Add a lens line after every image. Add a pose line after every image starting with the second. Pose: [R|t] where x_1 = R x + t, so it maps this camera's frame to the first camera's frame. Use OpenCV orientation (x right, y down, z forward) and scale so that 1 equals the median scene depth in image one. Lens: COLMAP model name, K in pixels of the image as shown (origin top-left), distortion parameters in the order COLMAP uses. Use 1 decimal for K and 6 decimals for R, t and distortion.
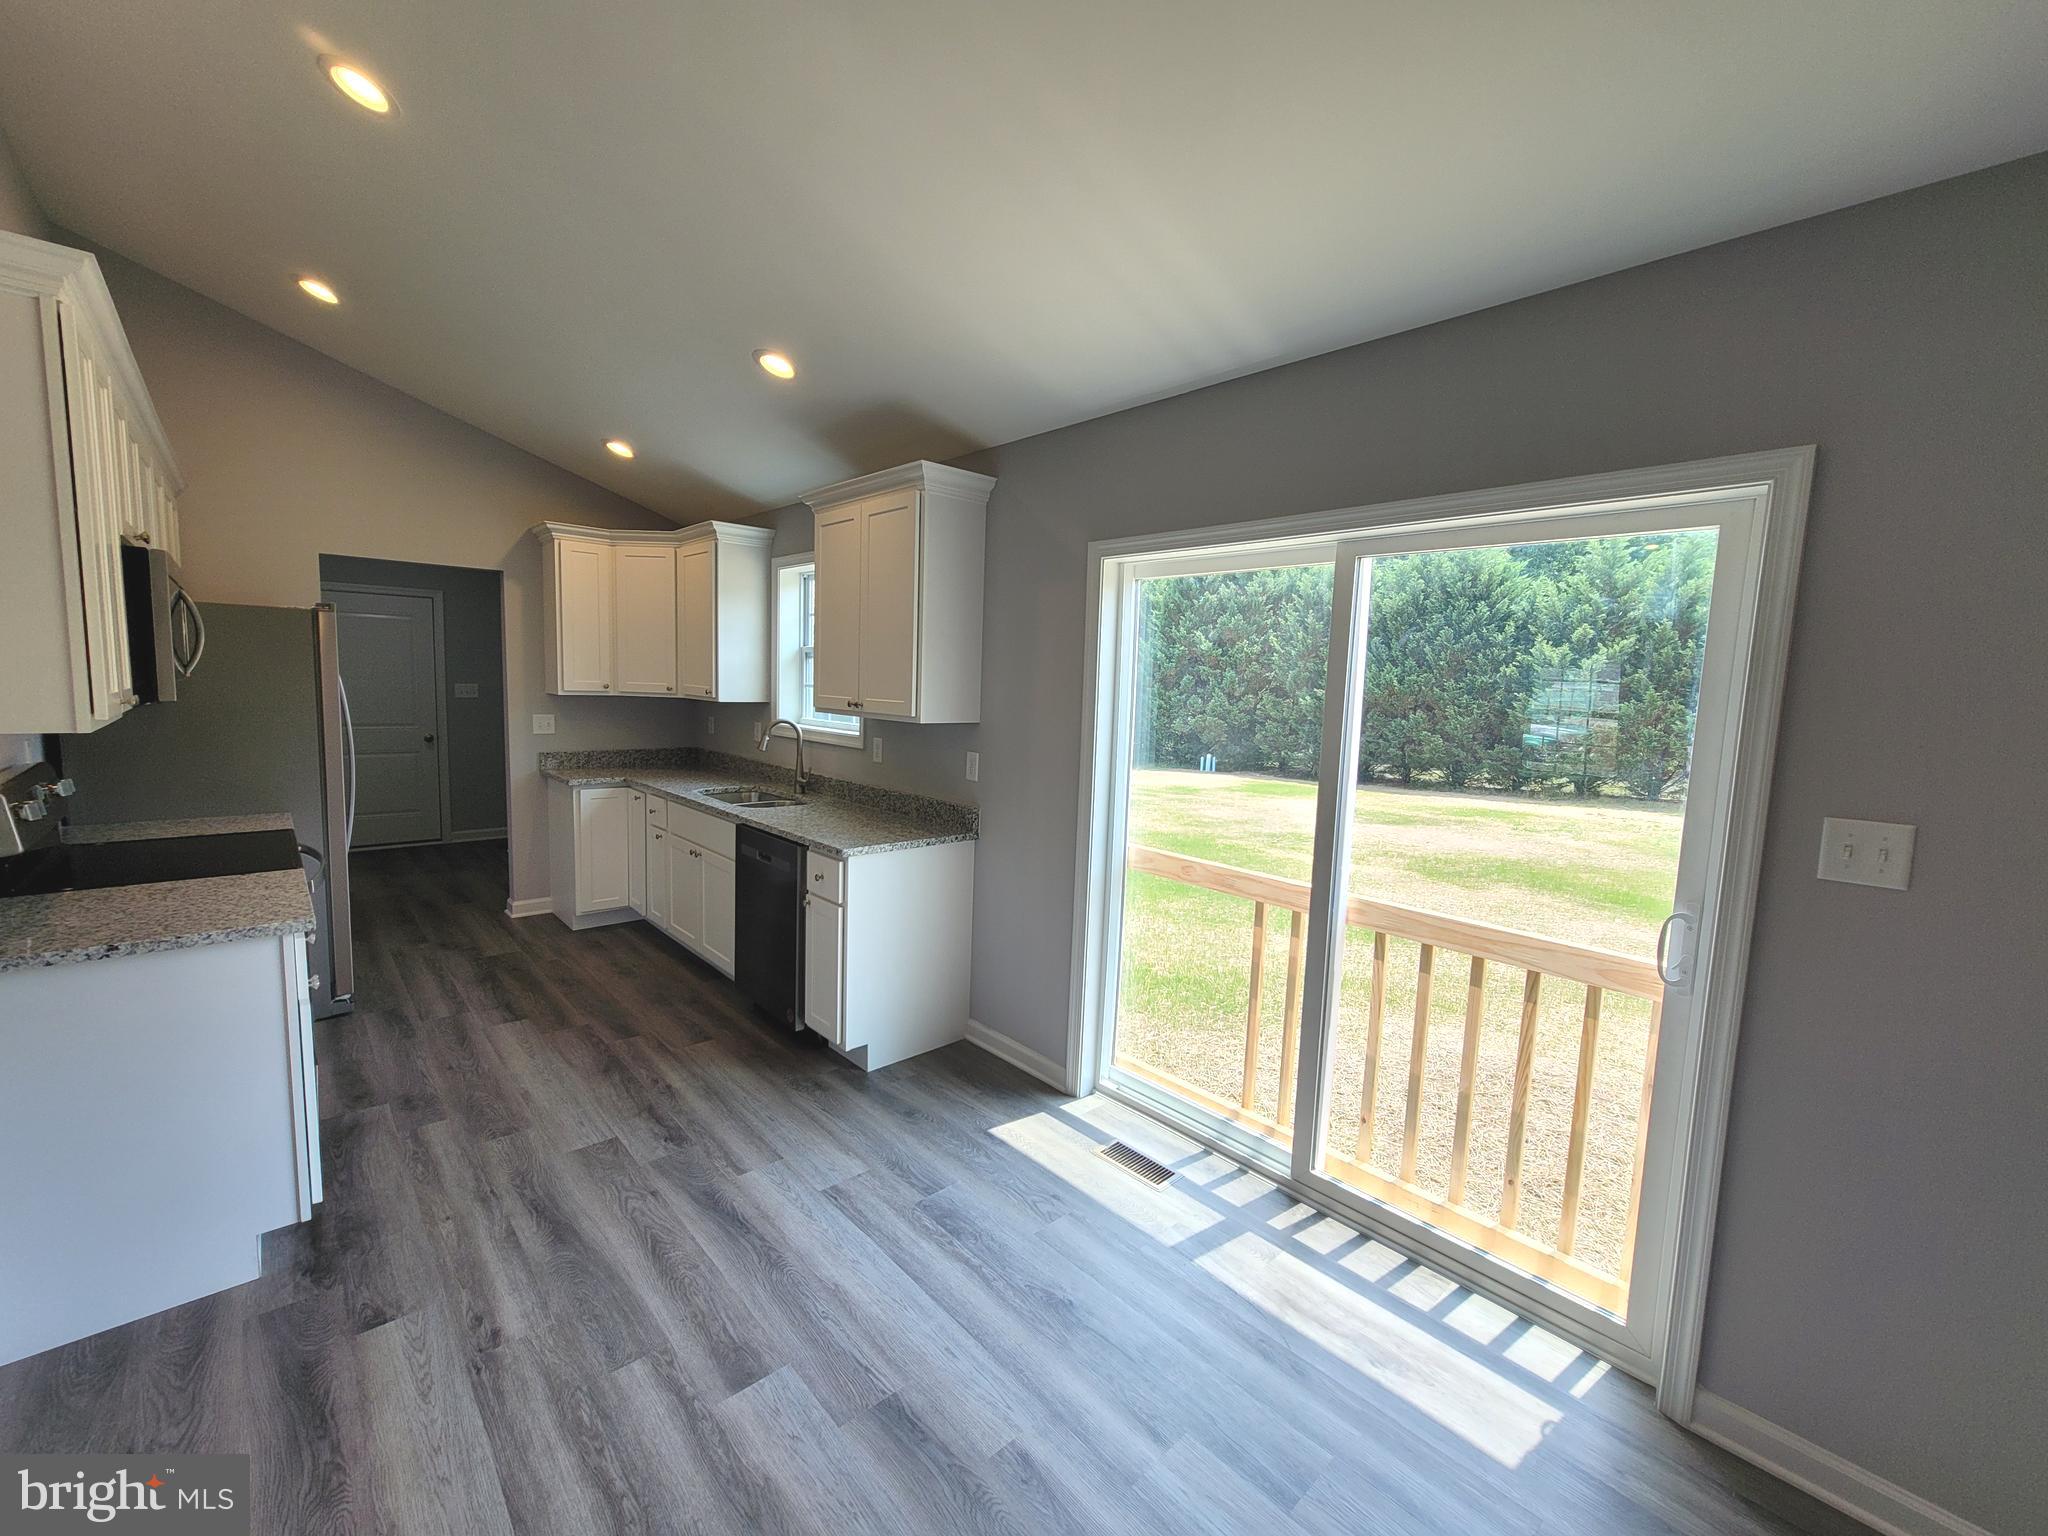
lens RADIAL K [[835.1, 0, 1023.6], [0, 835.1, 763.3], [0, 0, 1]] dist [-0.002600, 0.001270]
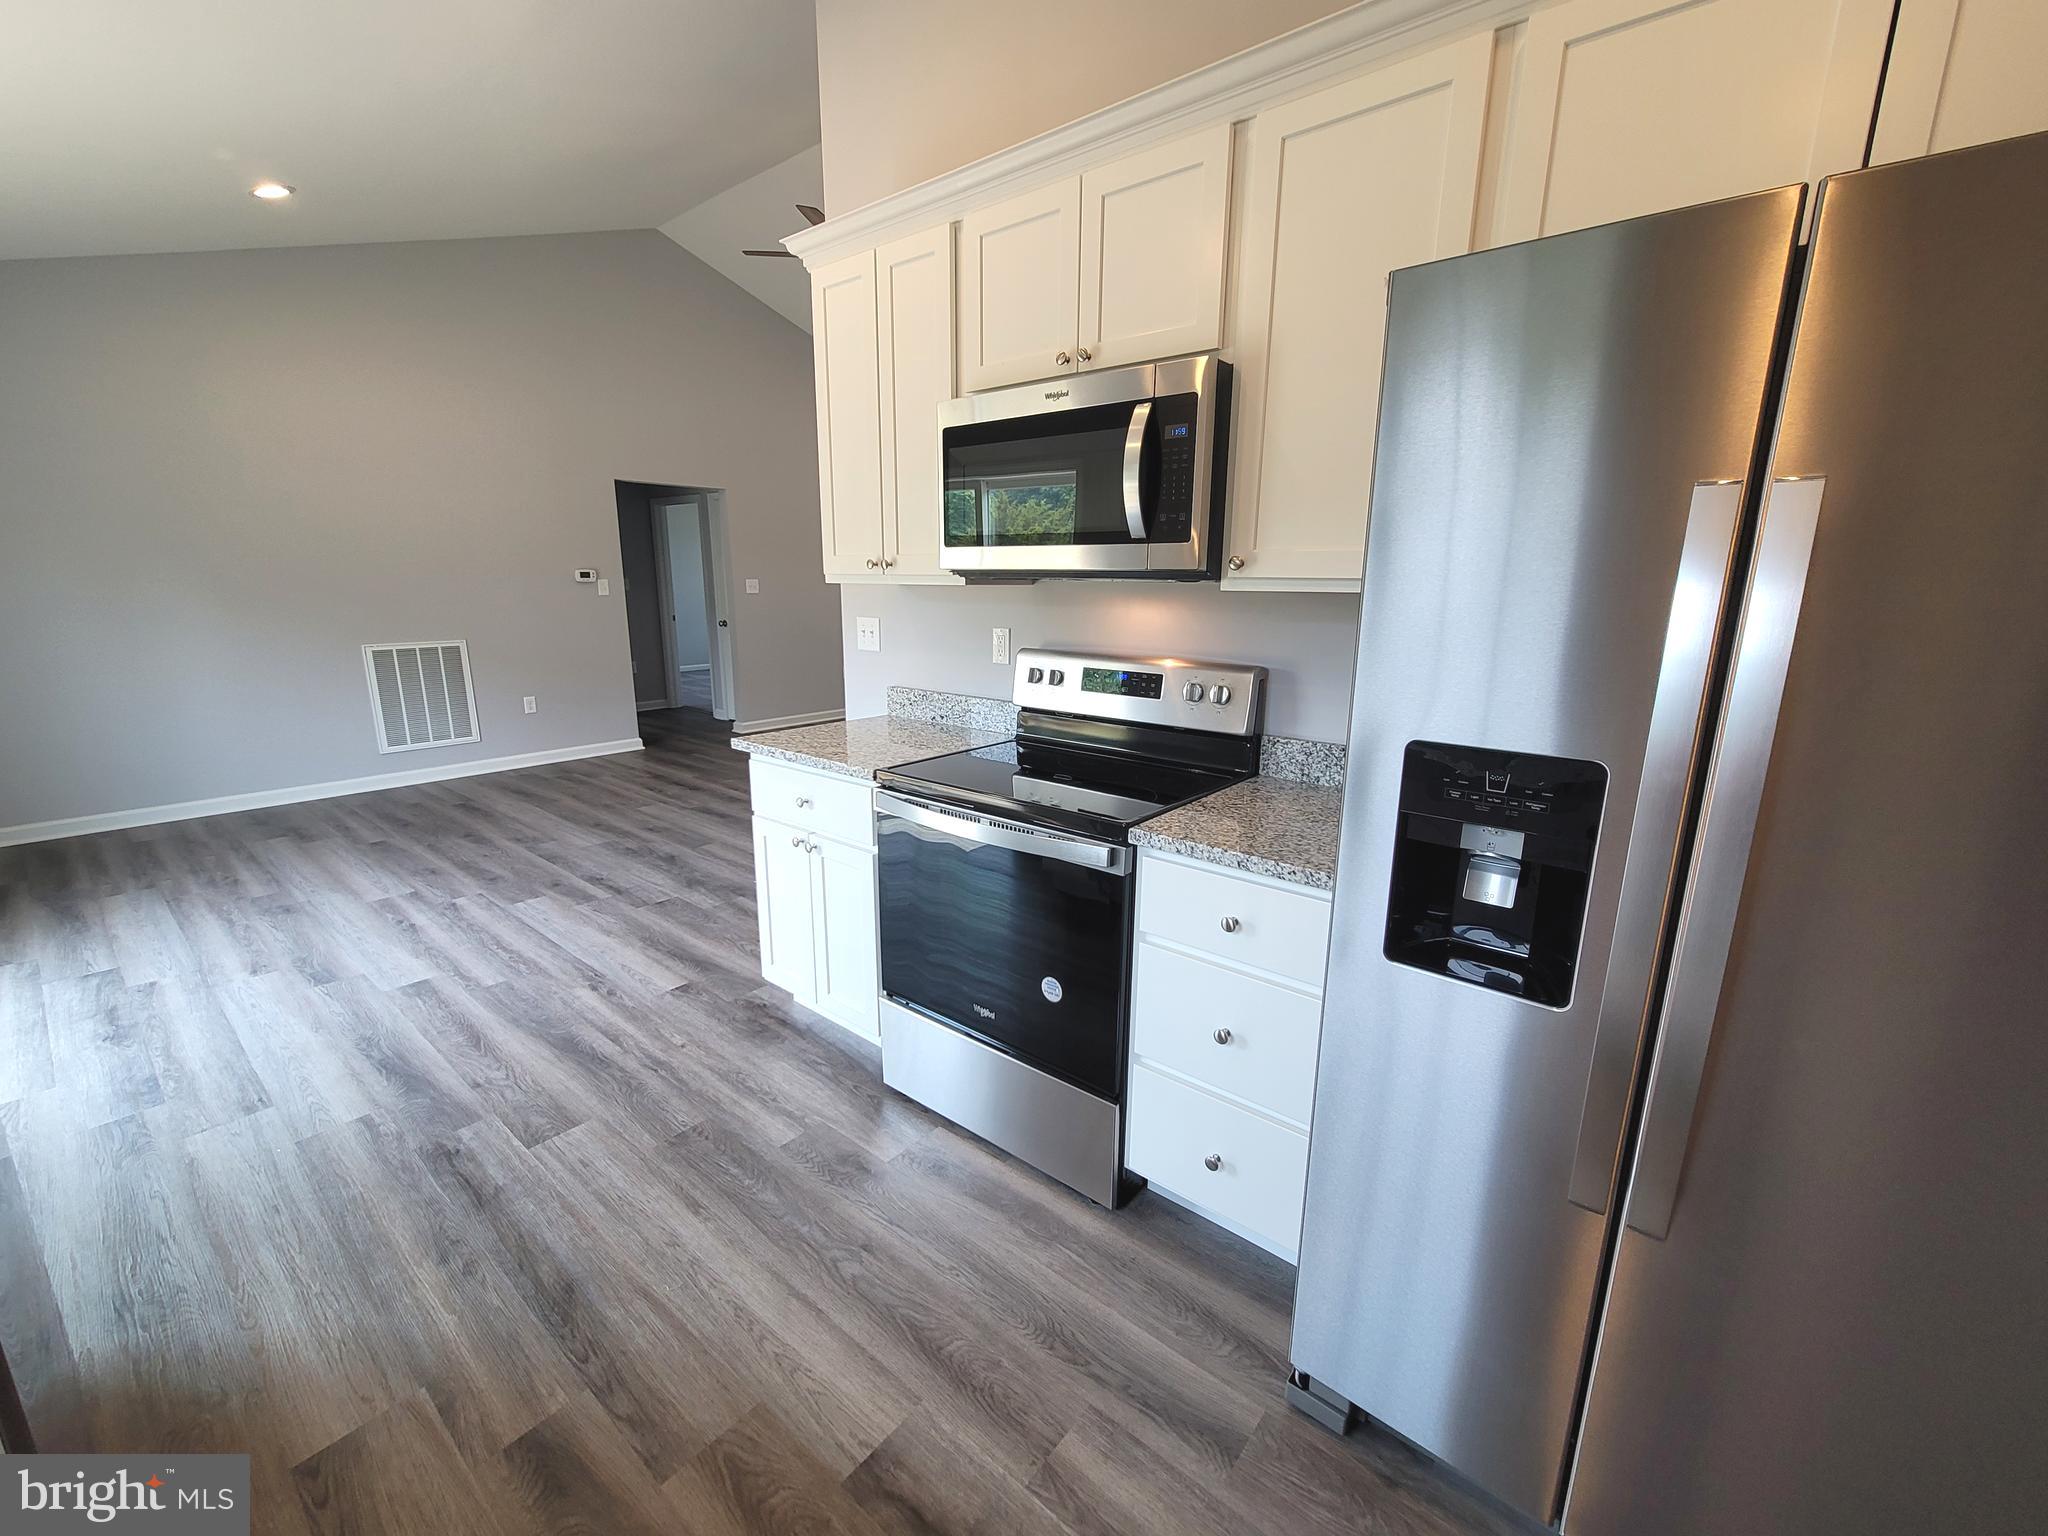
lens RADIAL K [[835.9, 0, 1027.0], [0, 835.9, 768.4], [0, 0, 1]] dist [-0.000061, 0.000342]
pose [[-0.988924, -0.009949, -0.148089, -0.720062], [-0.056691, 0.947421, 0.314928, -0.122642], [0.137169, 0.319835, -0.937491, 1.461469]]
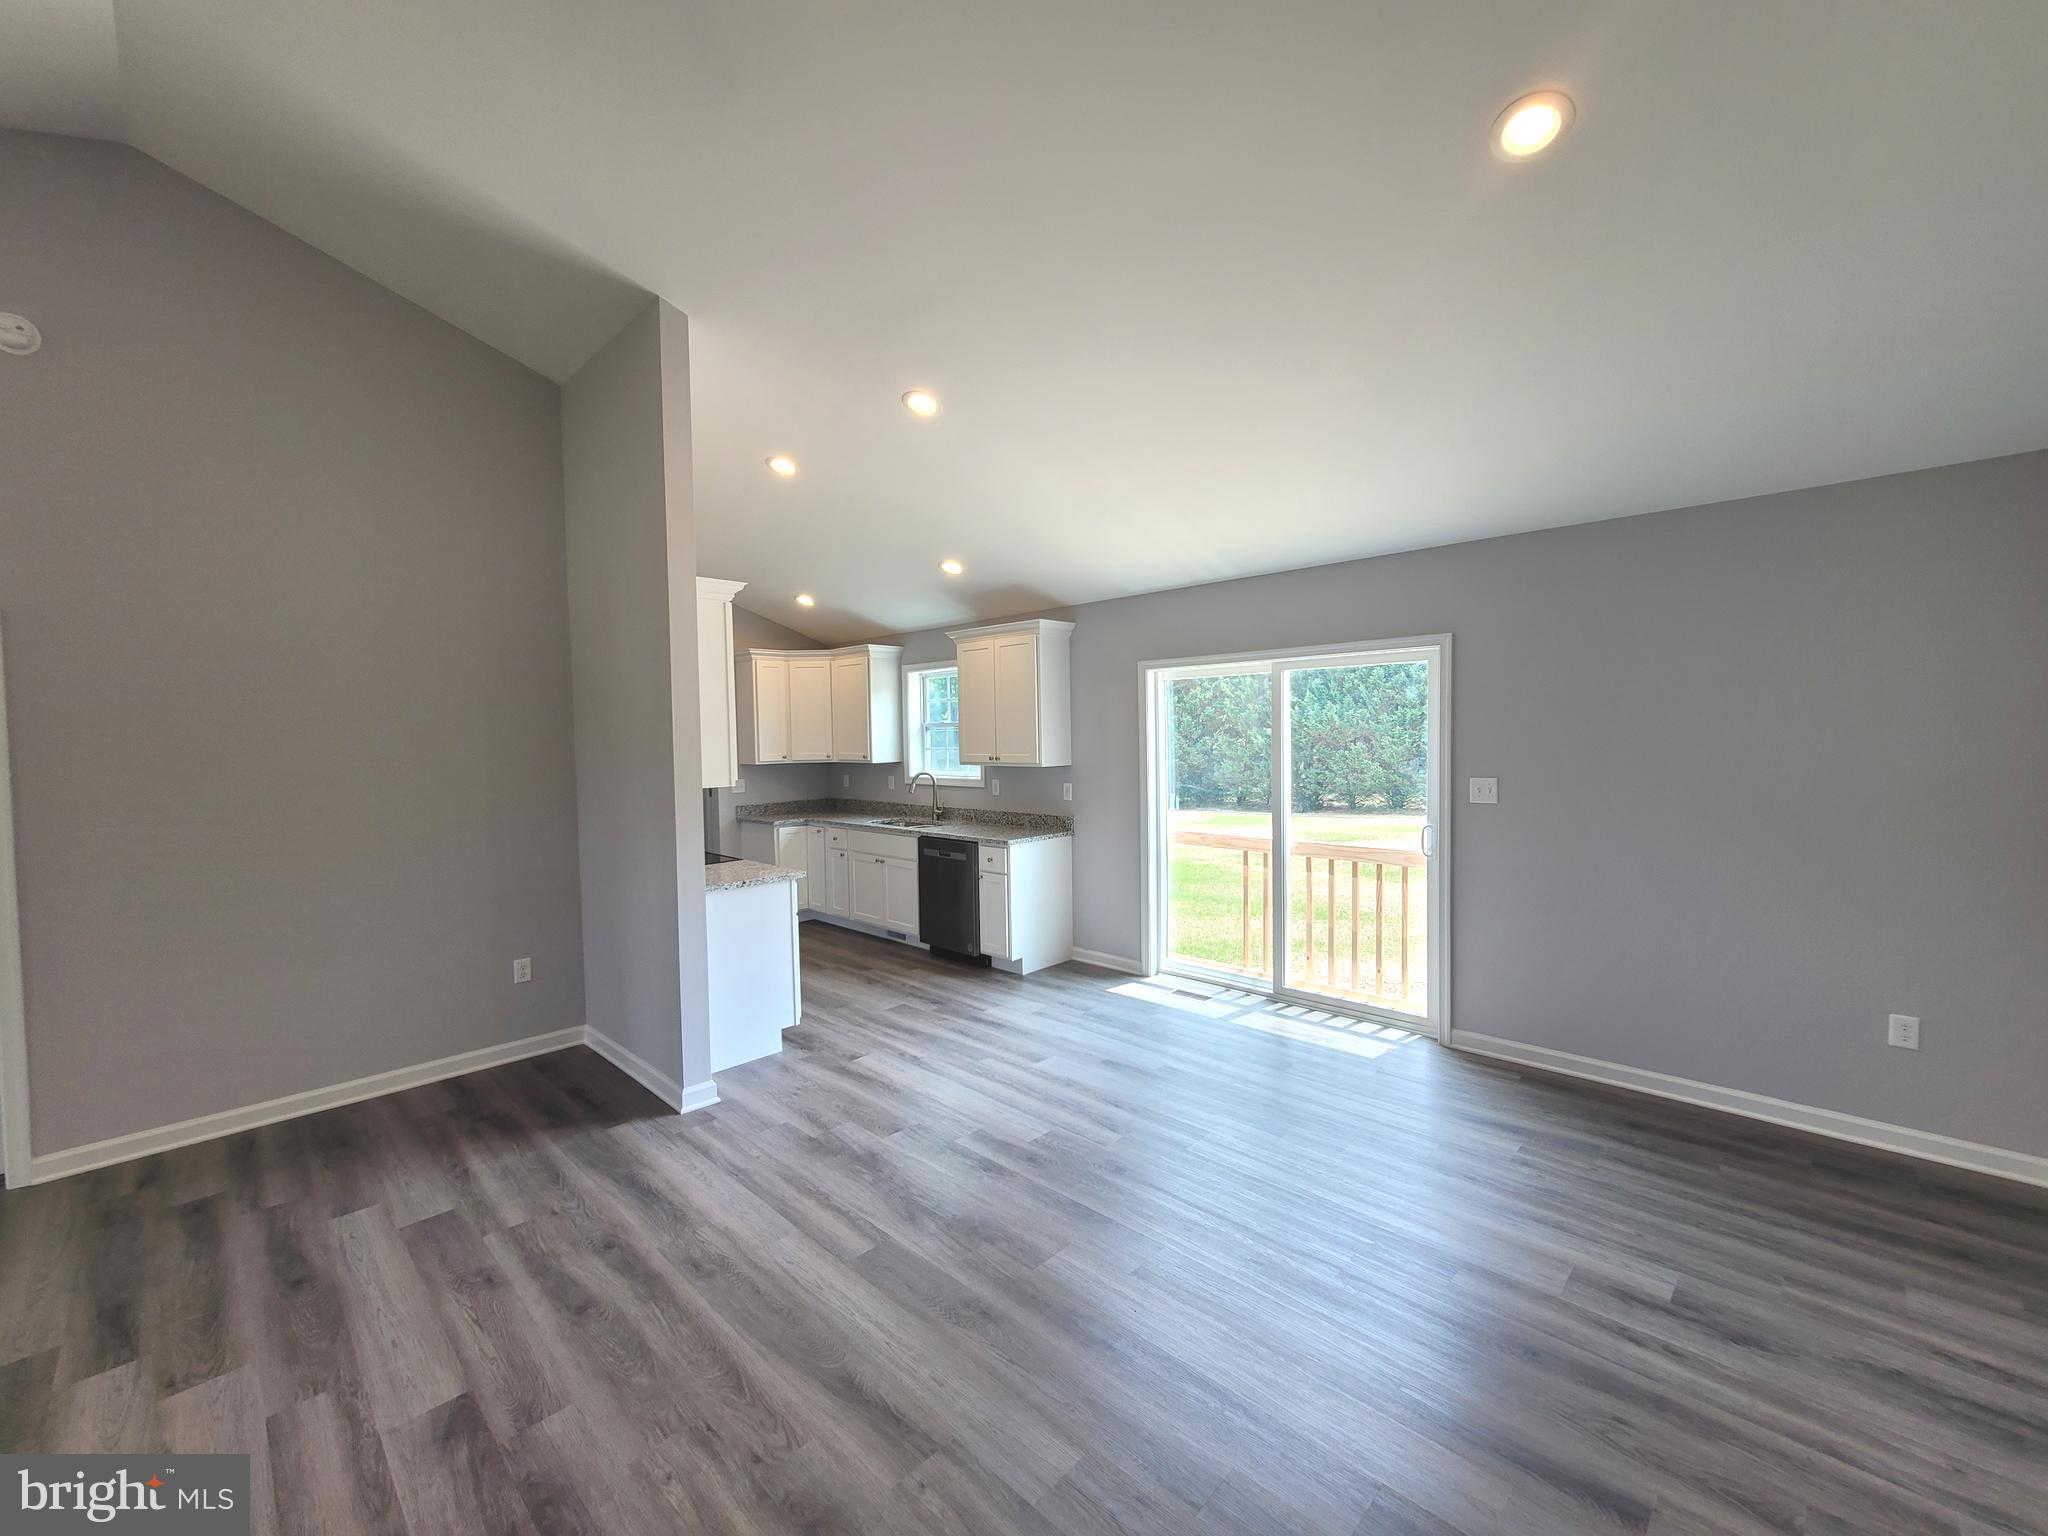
lens RADIAL K [[835.1, 0, 1023.6], [0, 835.1, 763.3], [0, 0, 1]] dist [-0.002600, 0.001270]
pose [[0.997119, -0.055108, 0.052125, -0.260735], [0.058243, 0.996457, -0.060670, 0.048613], [-0.048597, 0.063531, 0.996796, -0.739887]]
